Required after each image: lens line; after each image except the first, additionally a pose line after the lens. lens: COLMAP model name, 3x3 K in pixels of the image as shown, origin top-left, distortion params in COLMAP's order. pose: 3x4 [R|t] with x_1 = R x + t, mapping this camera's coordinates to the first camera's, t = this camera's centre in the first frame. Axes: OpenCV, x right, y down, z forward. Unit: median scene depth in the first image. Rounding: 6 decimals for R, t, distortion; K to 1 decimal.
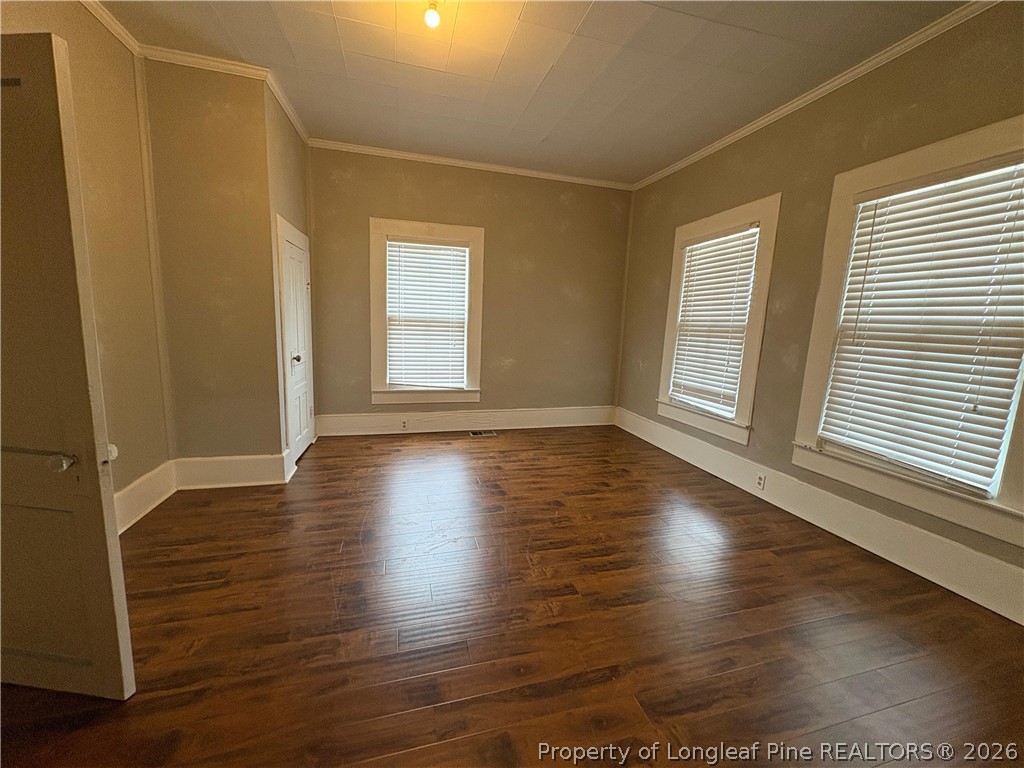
lens RADIAL K [[406.1, 0, 515.0], [0, 406.1, 387.0], [0, 0, 1]] dist [0.000459, -0.000620]
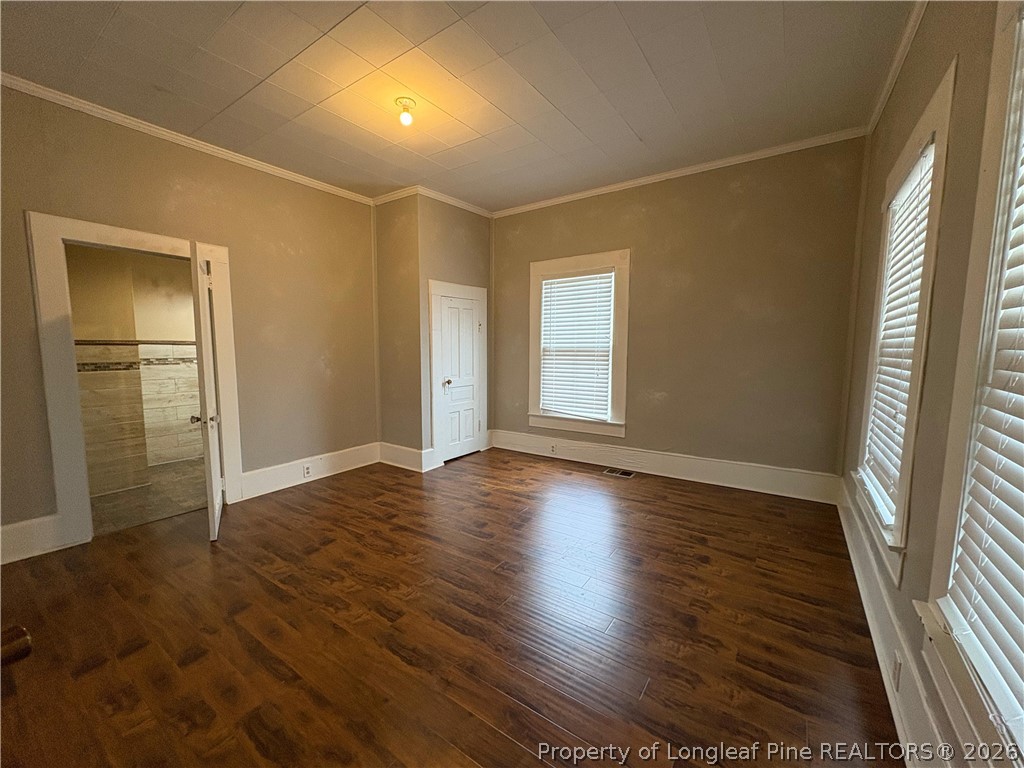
lens RADIAL K [[406.1, 0, 509.4], [0, 406.1, 387.9], [0, 0, 1]] dist [0.000459, -0.000620]
pose [[0.637031, 0.039866, -0.769806, 0.474970], [-0.095021, 0.995106, -0.027099, -0.026576], [0.764959, 0.090410, 0.637702, 0.236165]]
